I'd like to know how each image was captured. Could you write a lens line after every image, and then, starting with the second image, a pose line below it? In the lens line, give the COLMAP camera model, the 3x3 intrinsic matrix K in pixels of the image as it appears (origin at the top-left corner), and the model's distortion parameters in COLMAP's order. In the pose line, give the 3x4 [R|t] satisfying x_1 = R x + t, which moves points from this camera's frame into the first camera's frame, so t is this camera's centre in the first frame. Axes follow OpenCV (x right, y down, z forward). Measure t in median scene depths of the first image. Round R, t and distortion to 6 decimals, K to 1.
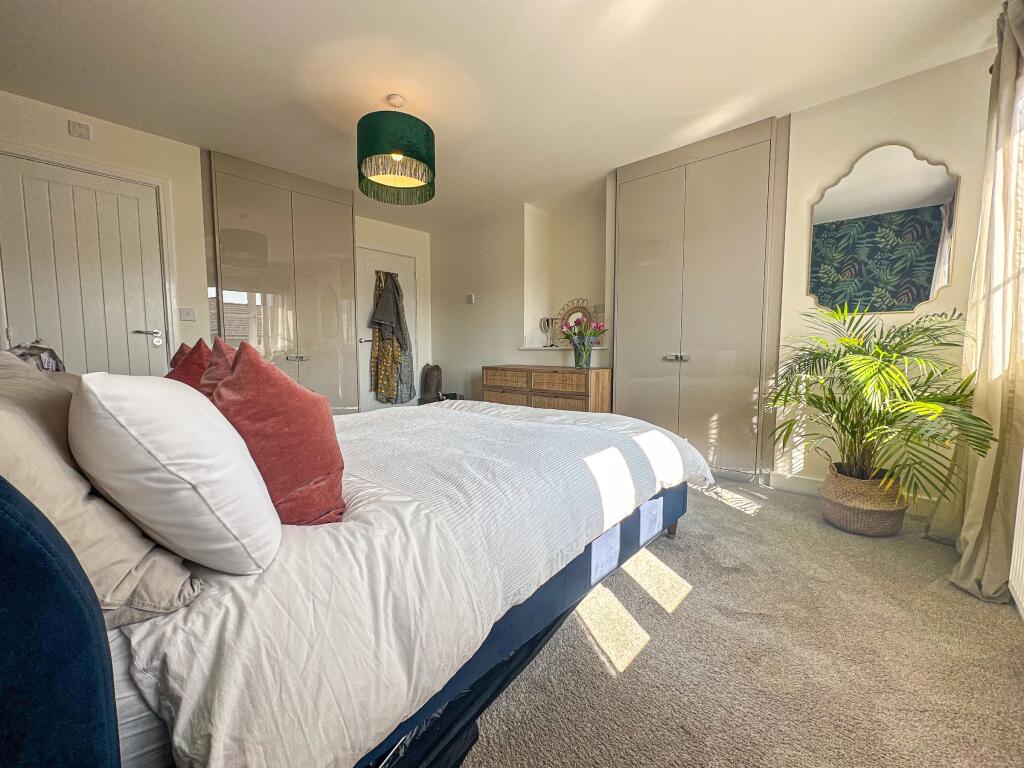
lens RADIAL K [[409.1, 0, 509.0], [0, 409.1, 383.0], [0, 0, 1]] dist [-0.003526, -0.000272]
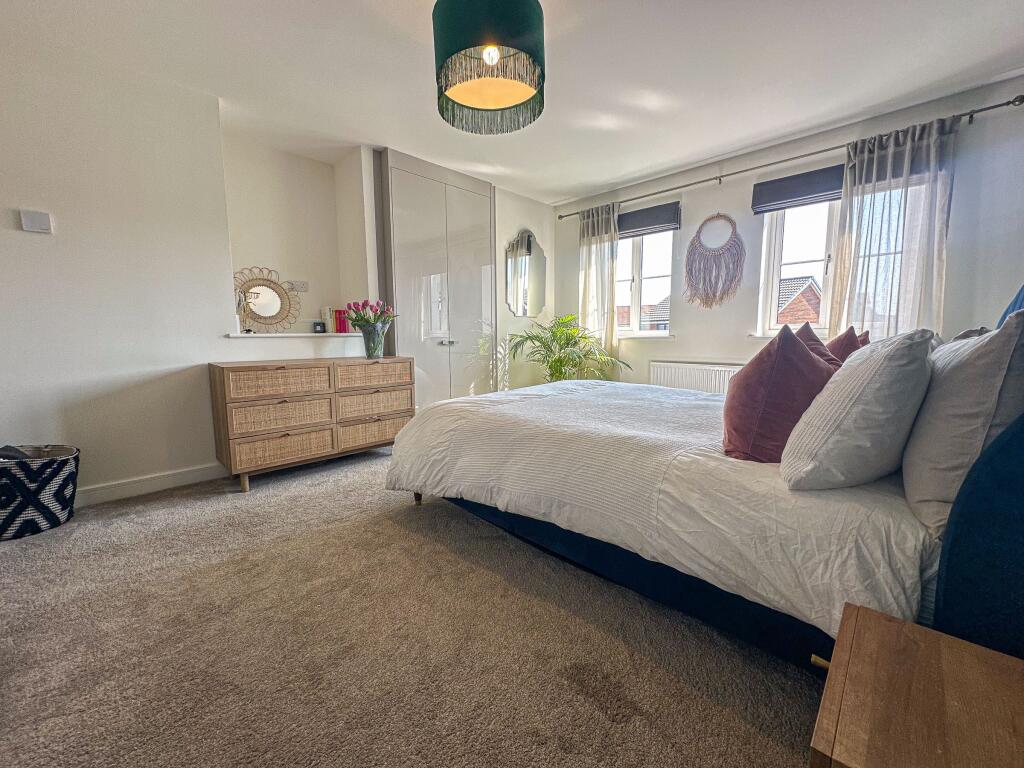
lens RADIAL K [[409.1, 0, 509.0], [0, 409.1, 383.0], [0, 0, 1]] dist [-0.003526, -0.000272]
pose [[0.037178, -0.115458, 0.992616, -0.795957], [0.088294, 0.989798, 0.111823, -0.061916], [-0.995400, 0.083484, 0.046993, 0.758107]]
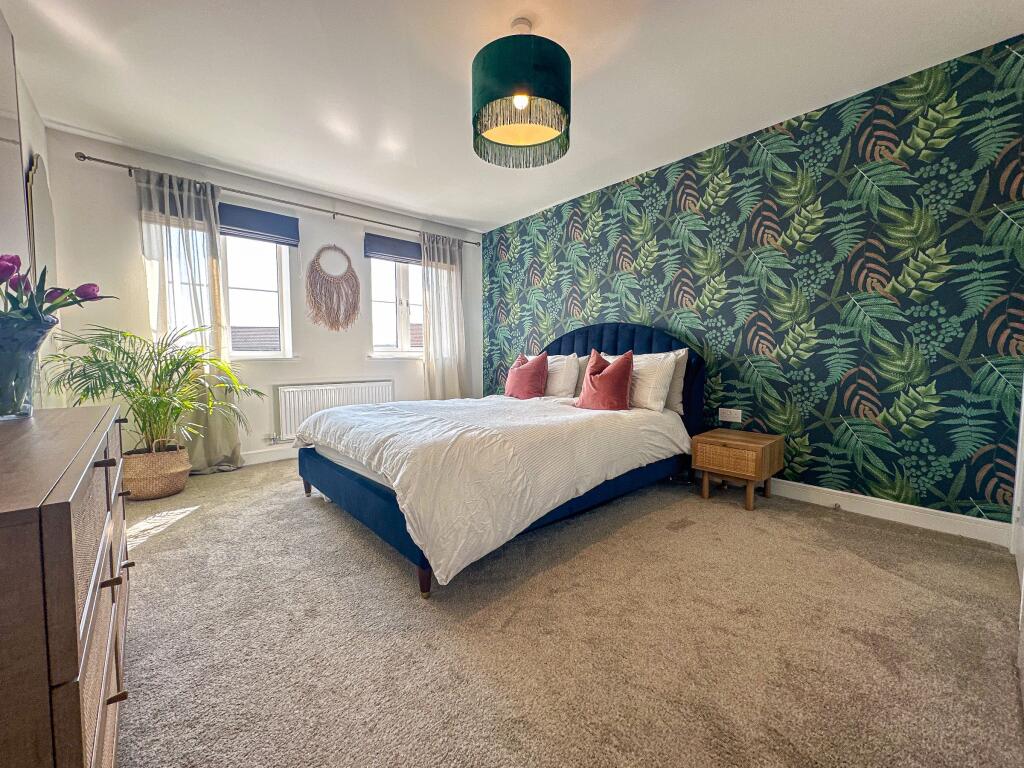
lens RADIAL K [[409.1, 0, 509.0], [0, 409.1, 383.0], [0, 0, 1]] dist [-0.003526, -0.000272]
pose [[-0.994268, -0.006834, 0.106698, -0.253858], [0.009442, 0.988443, 0.151296, -0.117905], [-0.106499, 0.151436, -0.982713, 1.426266]]
